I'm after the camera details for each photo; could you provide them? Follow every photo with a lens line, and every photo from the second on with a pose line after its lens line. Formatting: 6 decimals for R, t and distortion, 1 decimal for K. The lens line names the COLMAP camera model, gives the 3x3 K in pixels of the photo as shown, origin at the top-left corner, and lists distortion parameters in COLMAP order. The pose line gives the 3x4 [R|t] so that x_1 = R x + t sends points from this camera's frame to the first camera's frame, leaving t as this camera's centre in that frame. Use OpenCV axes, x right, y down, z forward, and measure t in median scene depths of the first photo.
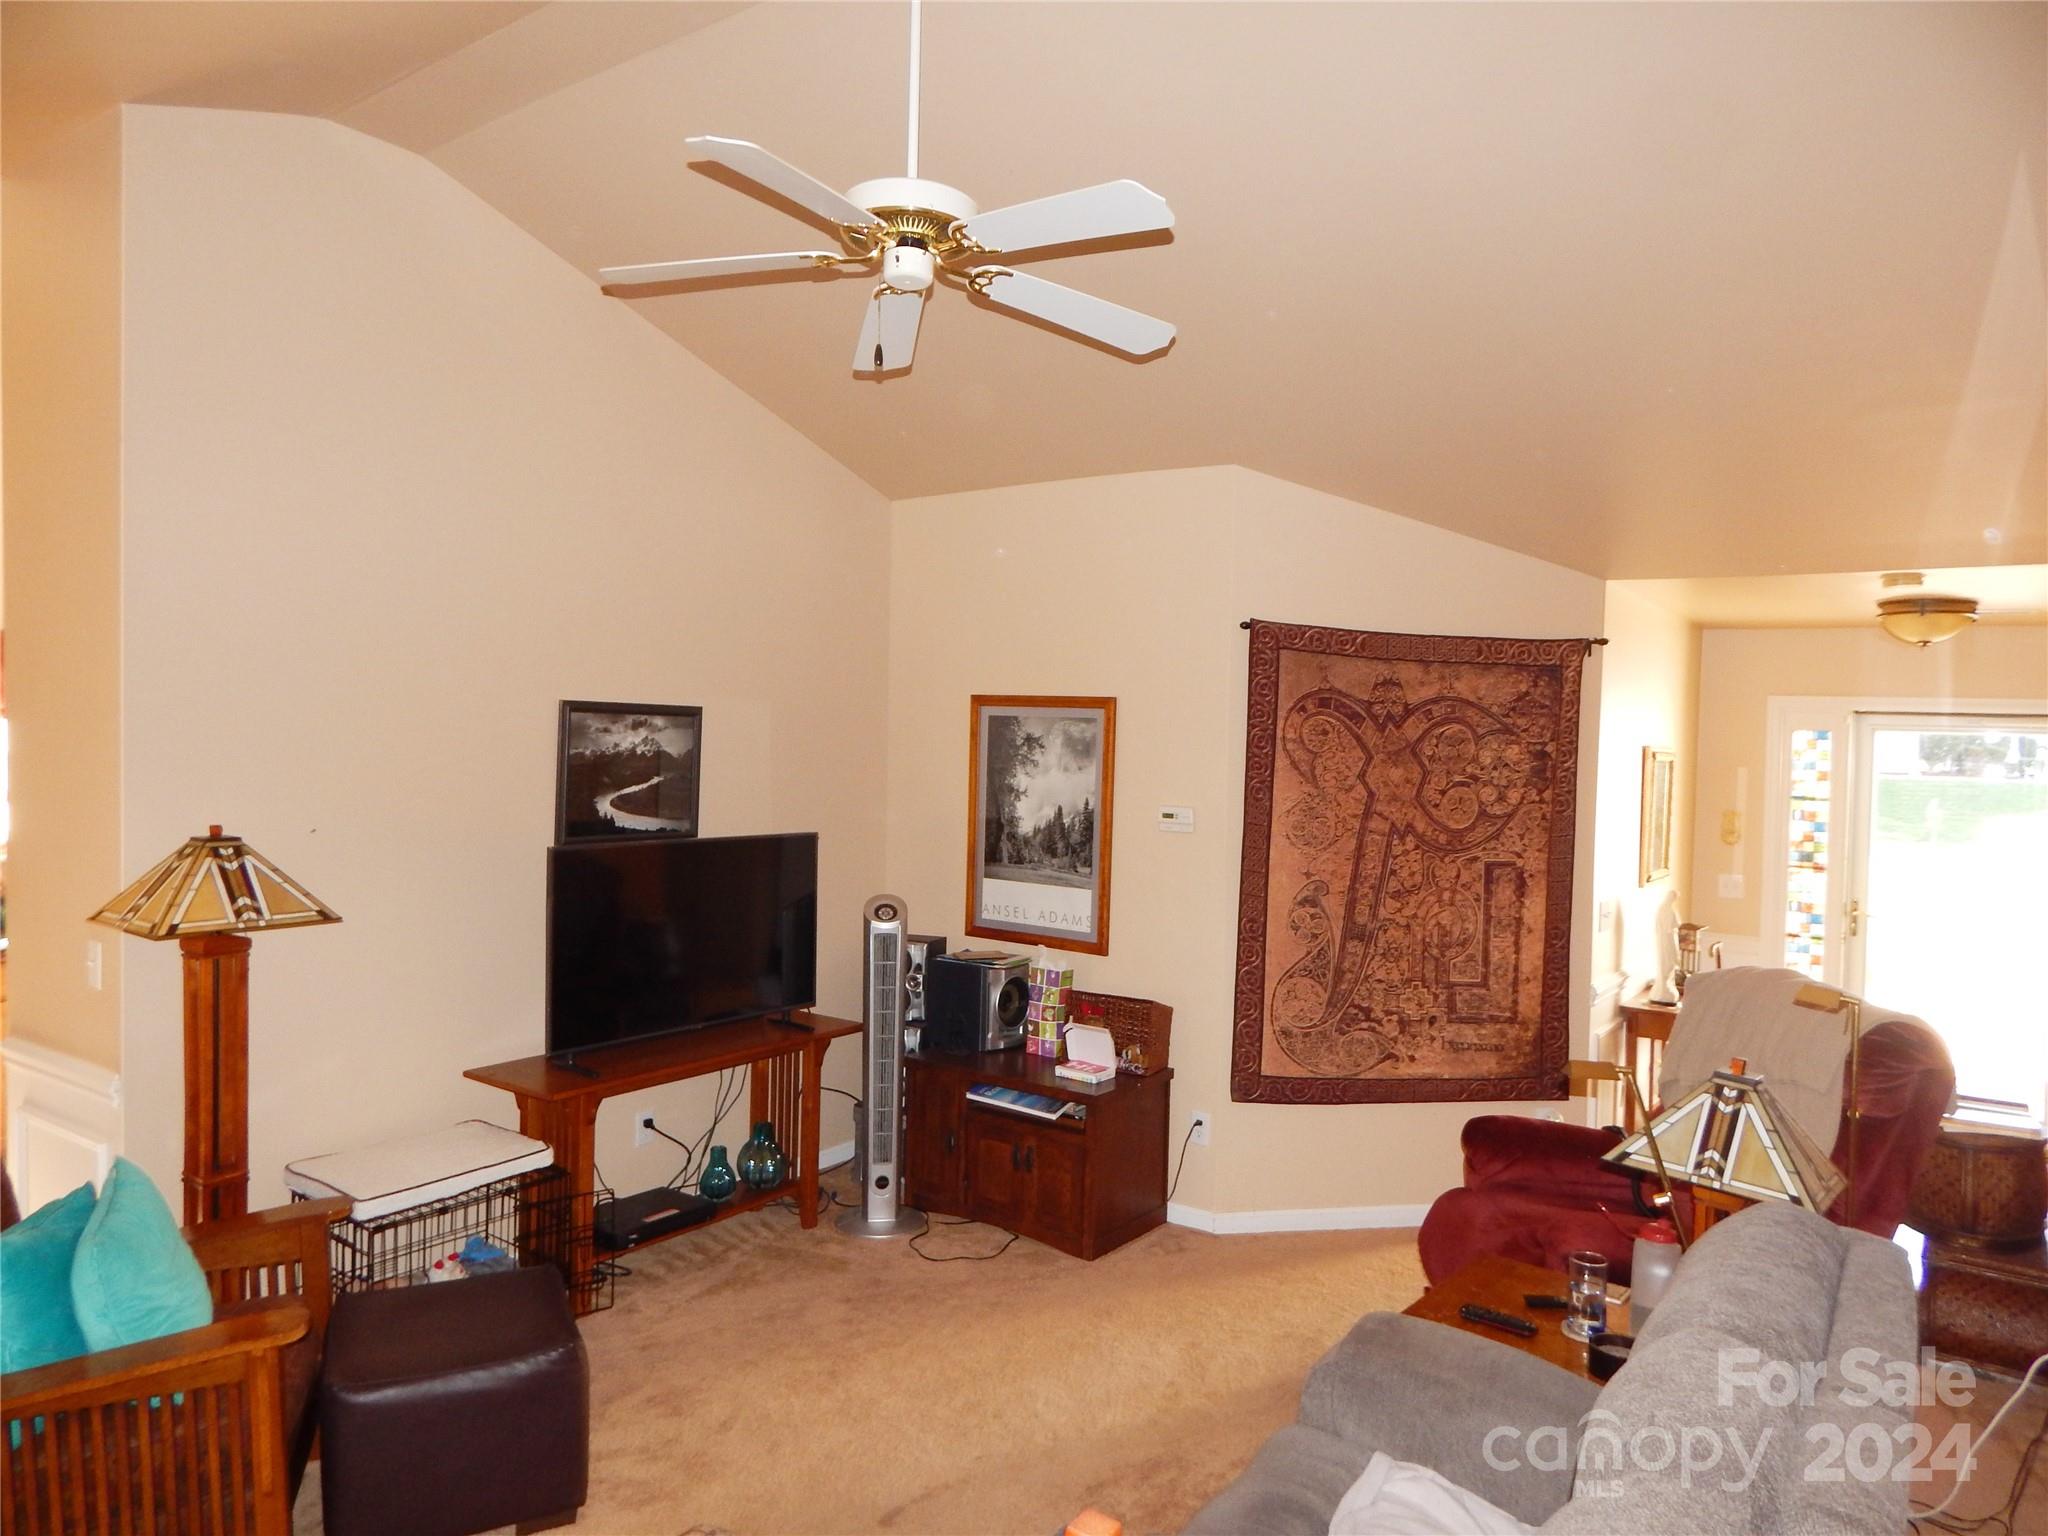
lens RADIAL K [[1310.9, 0, 1024.0], [0, 1310.9, 768.0], [0, 0, 1]] dist [0.000715, -0.000152]
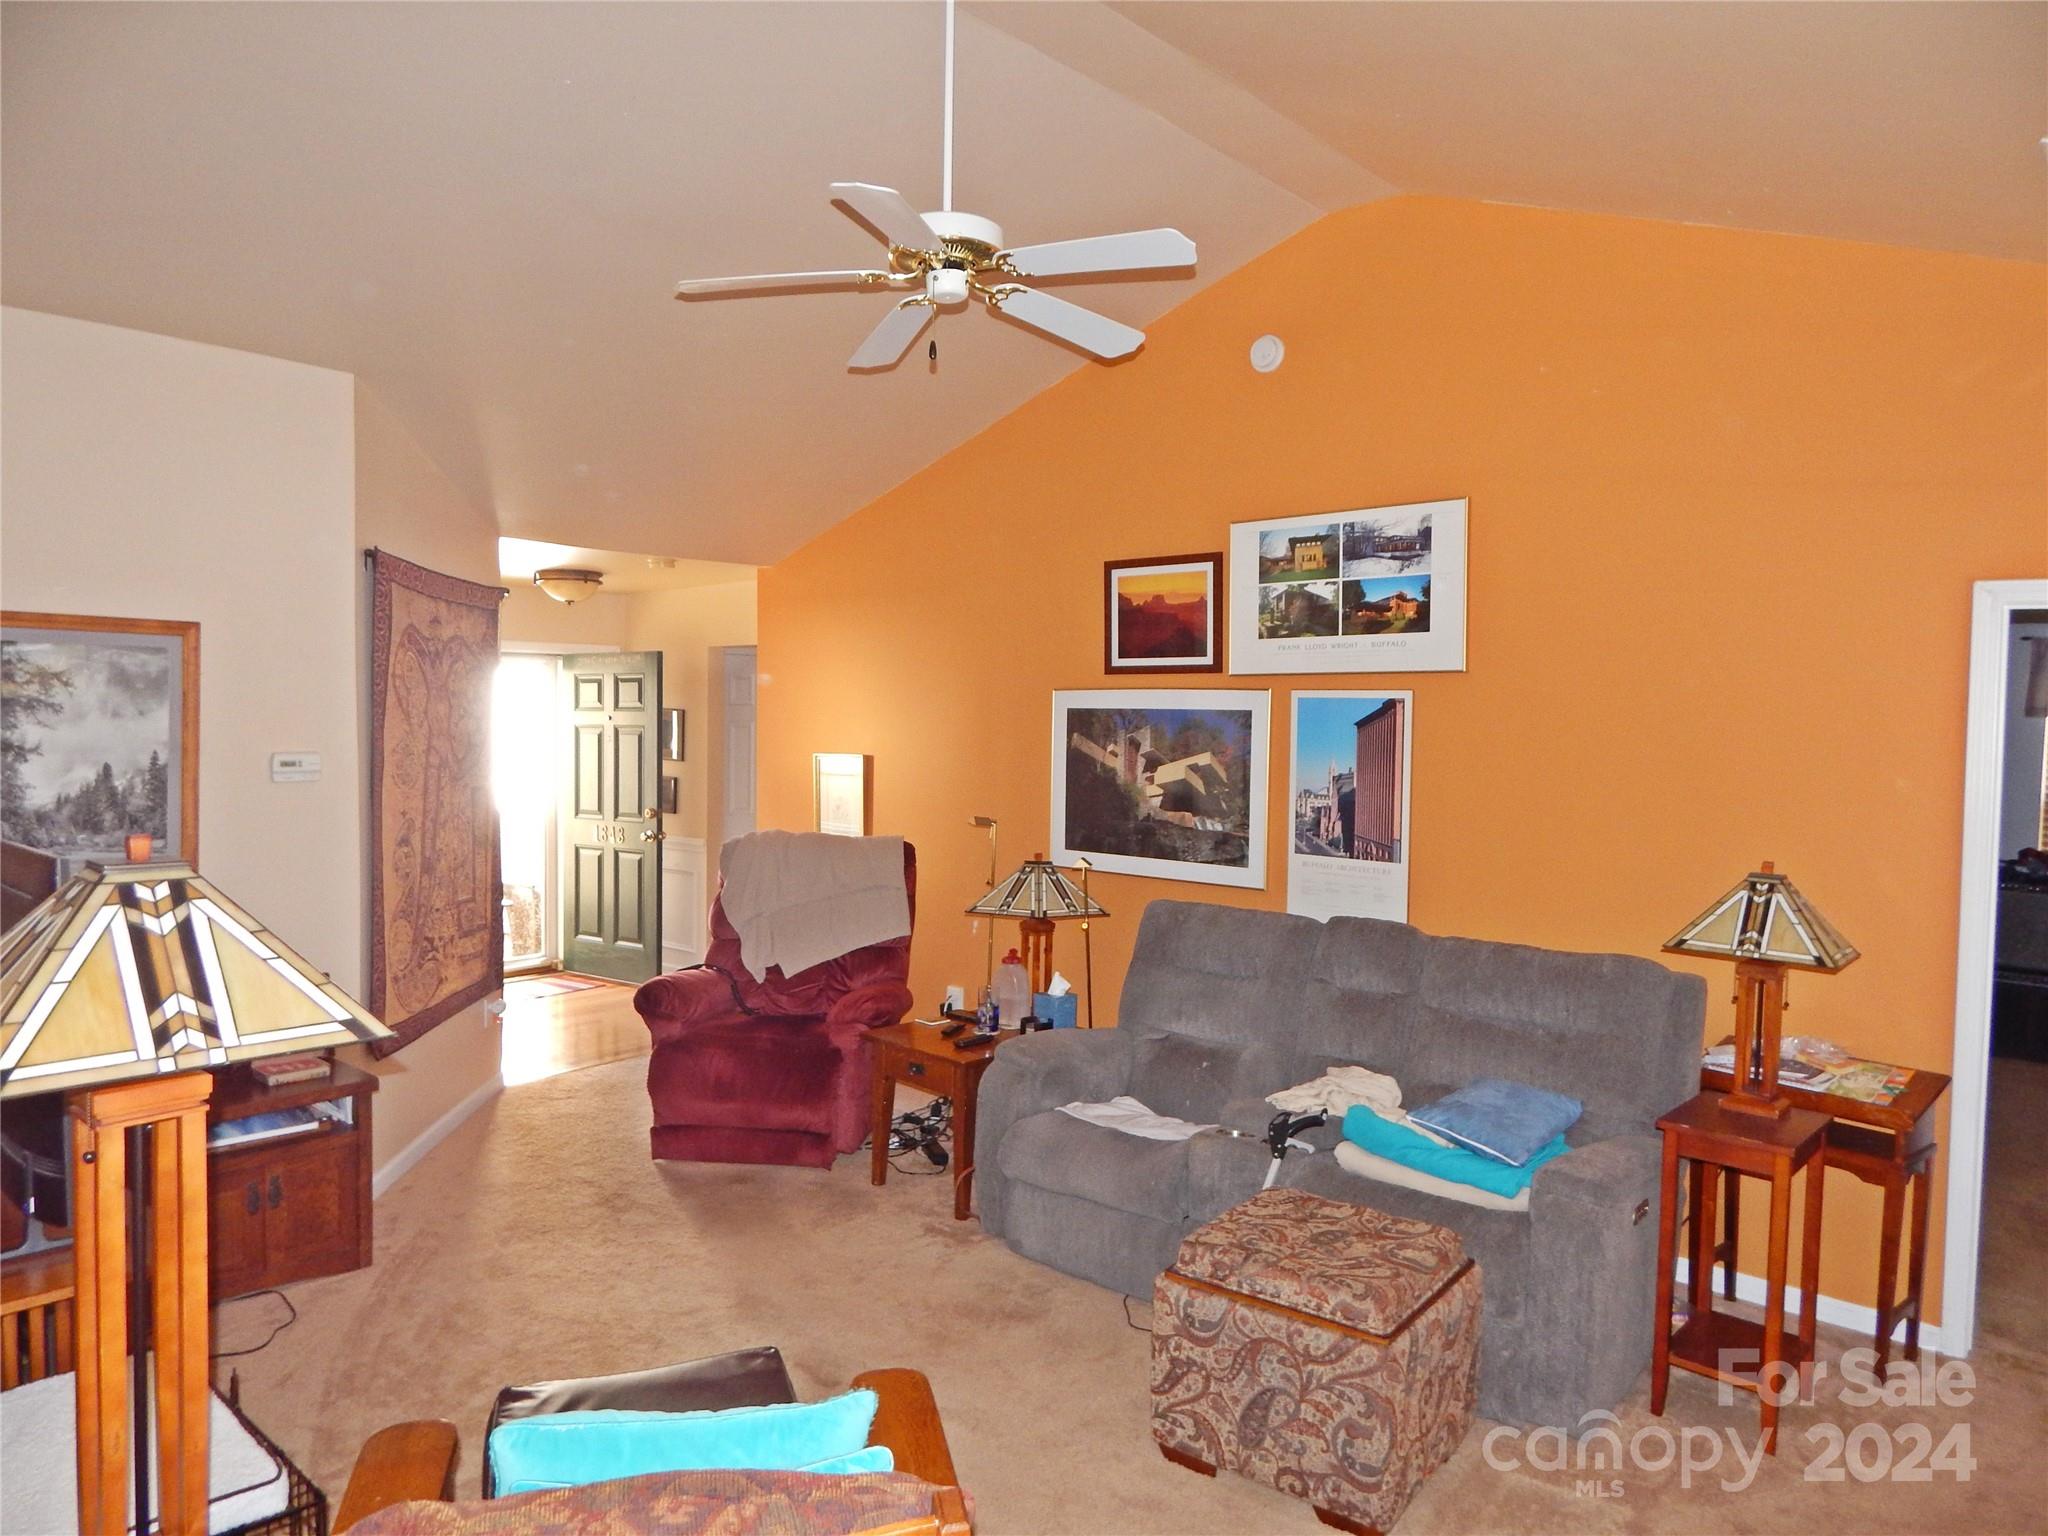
lens RADIAL K [[1288.3, 0, 1024.0], [0, 1288.3, 768.0], [0, 0, 1]] dist [0.001703, 0.000431]
pose [[0.123895, -0.067001, 0.990031, -0.647972], [0.021925, 0.997659, 0.064773, -0.004922], [-0.992053, 0.013681, 0.125074, 0.398878]]
